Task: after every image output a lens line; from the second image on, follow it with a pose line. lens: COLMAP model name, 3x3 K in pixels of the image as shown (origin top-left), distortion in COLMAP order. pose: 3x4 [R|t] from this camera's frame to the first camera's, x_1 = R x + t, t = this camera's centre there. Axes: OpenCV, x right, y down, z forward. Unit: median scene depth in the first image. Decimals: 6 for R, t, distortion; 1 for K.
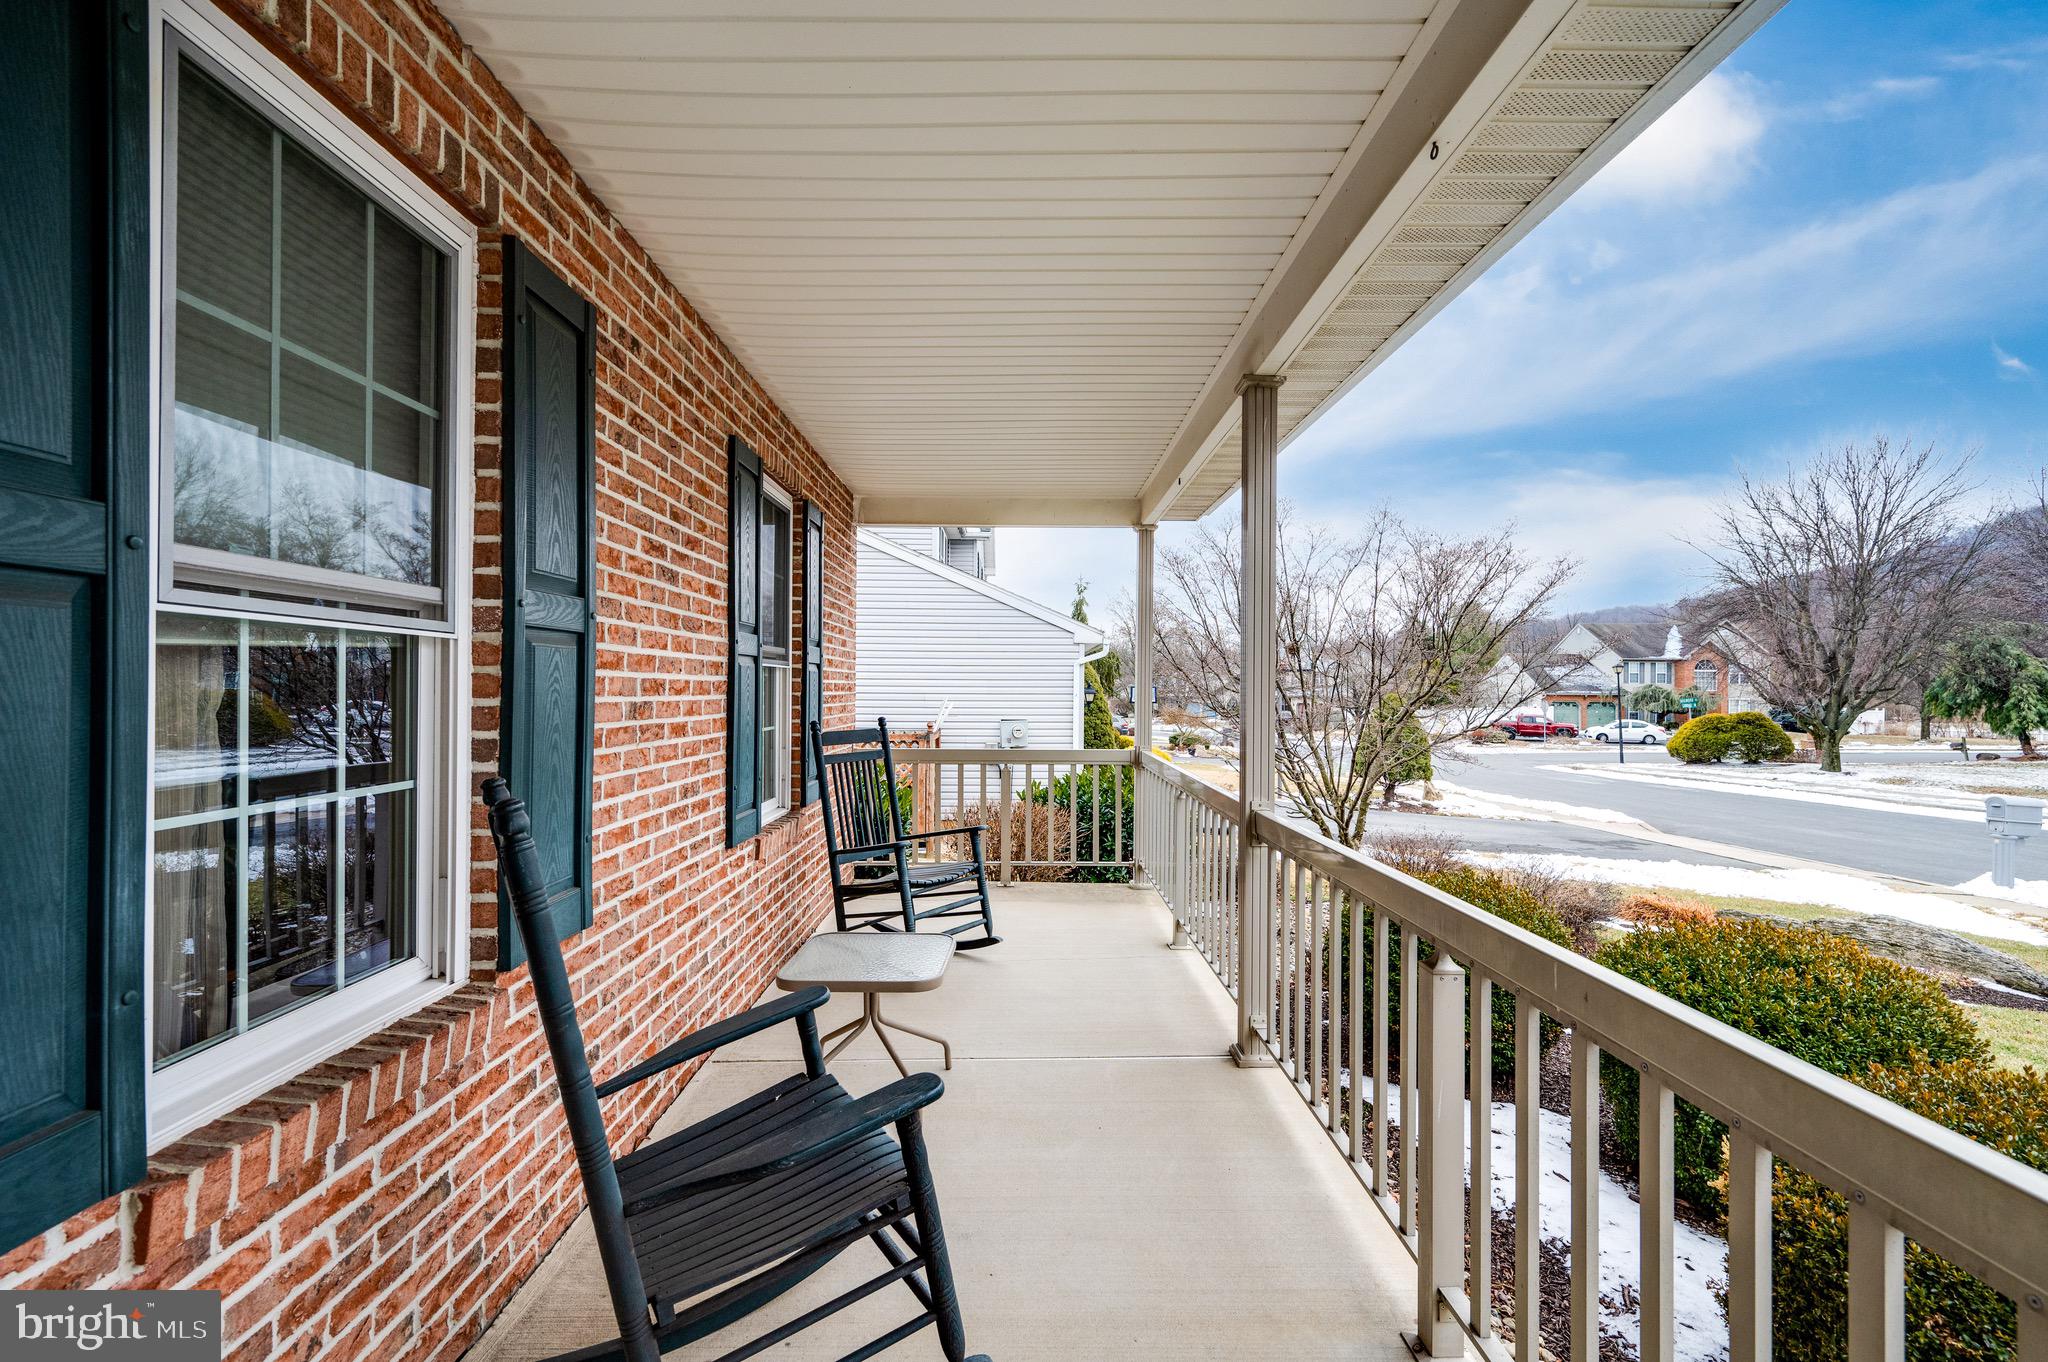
lens RADIAL K [[876.5, 0, 1015.8], [0, 876.5, 686.0], [0, 0, 1]] dist [-0.001912, -0.000388]
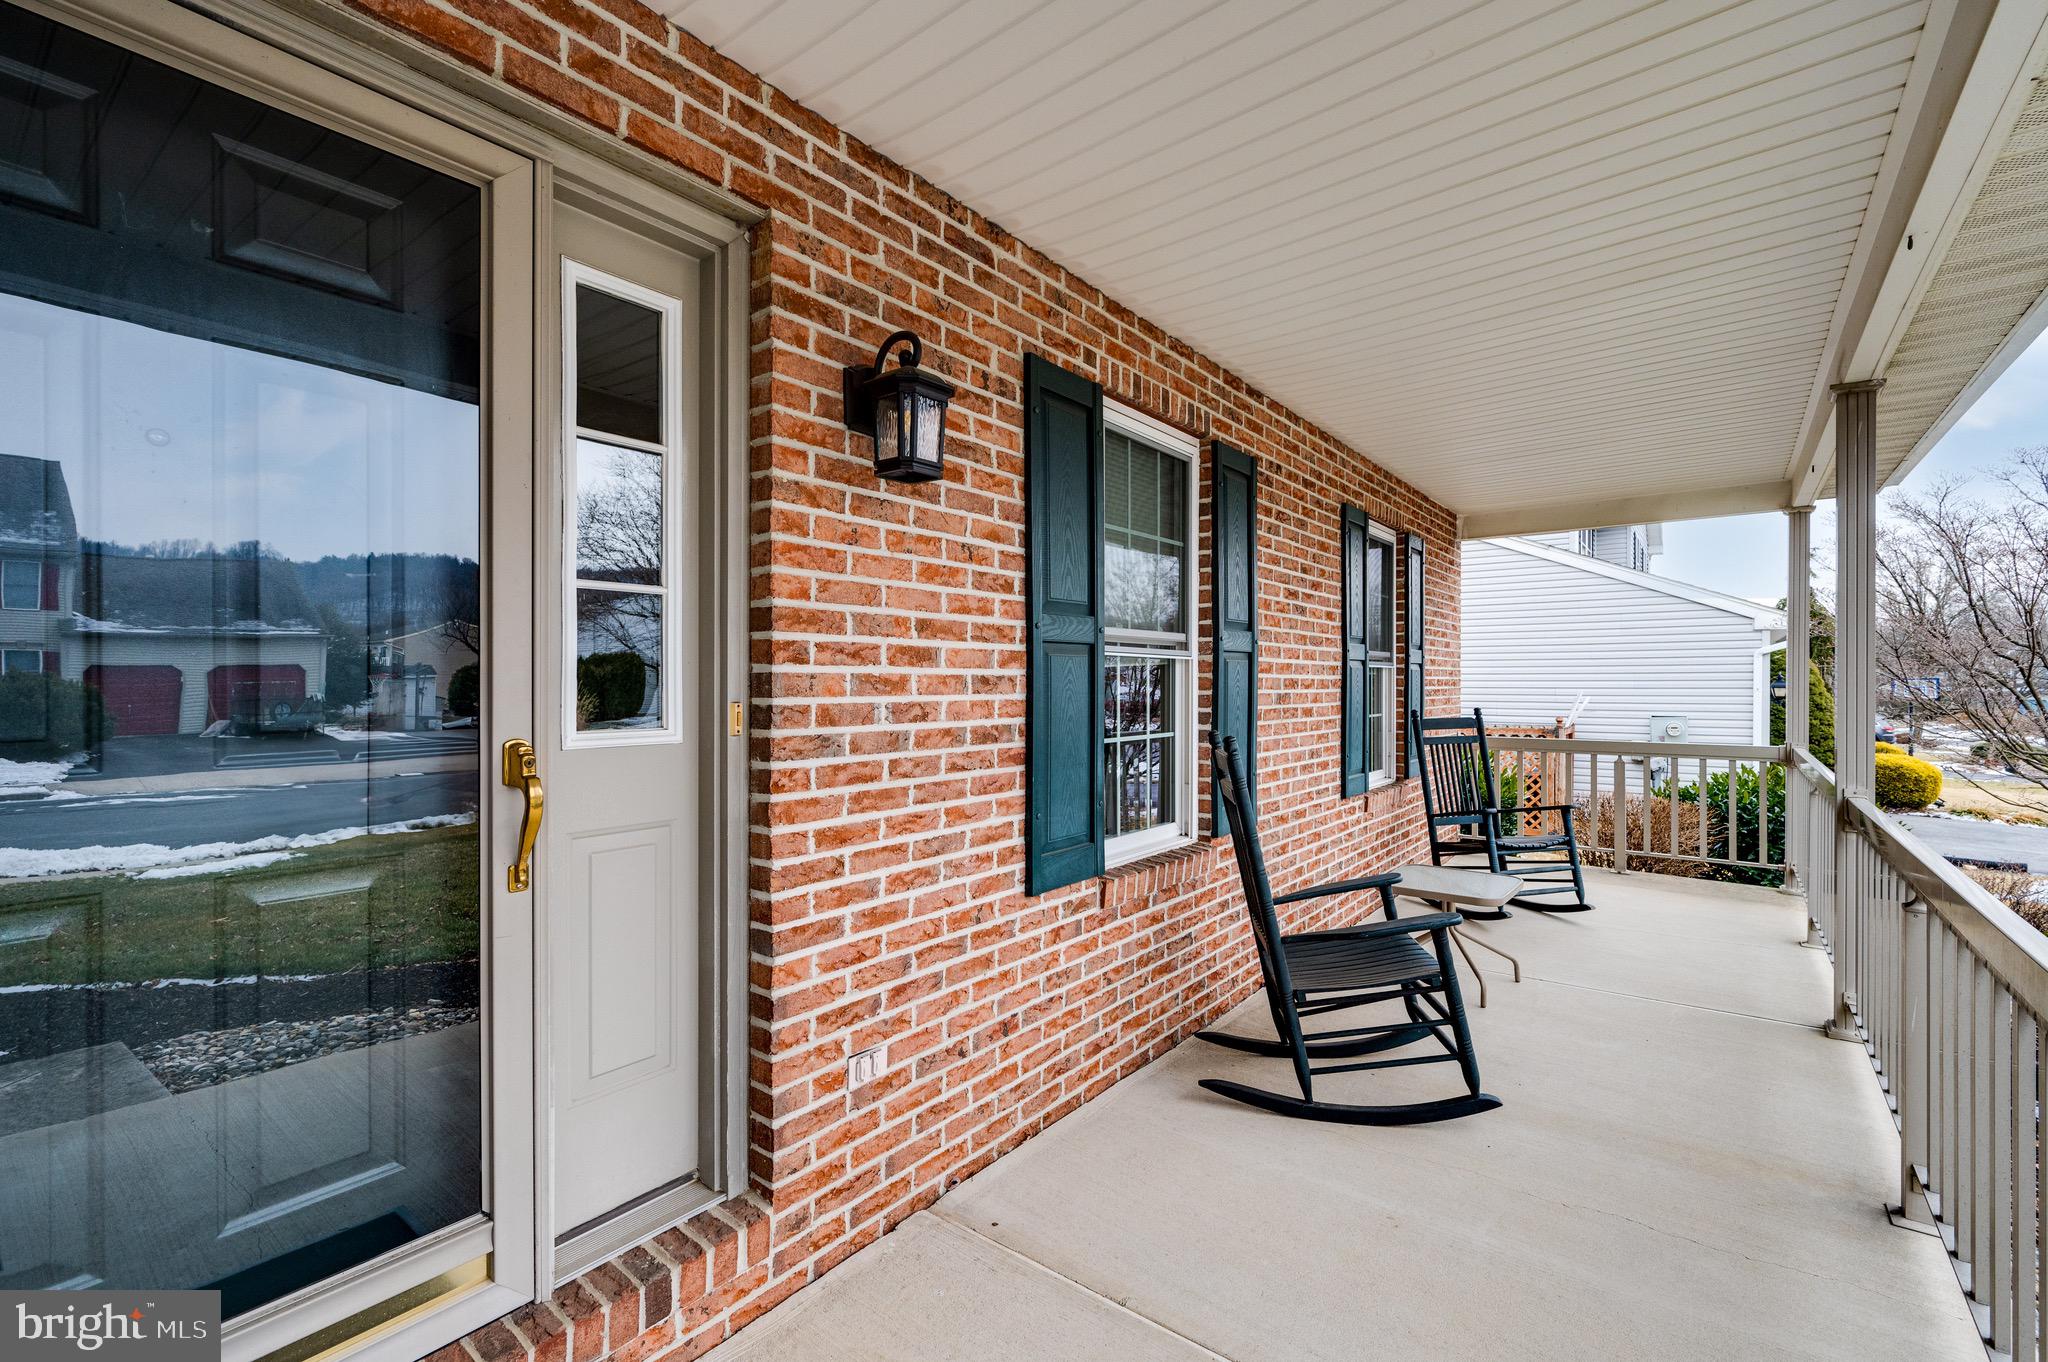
lens RADIAL K [[807.1, 0, 1028.6], [0, 807.1, 687.1], [0, 0, 1]] dist [-0.002628, 0.000337]
pose [[0.764243, -0.003111, -0.644921, 0.141596], [0.007445, 0.999964, 0.003999, -0.001954], [0.644886, -0.007858, 0.764239, -0.363433]]
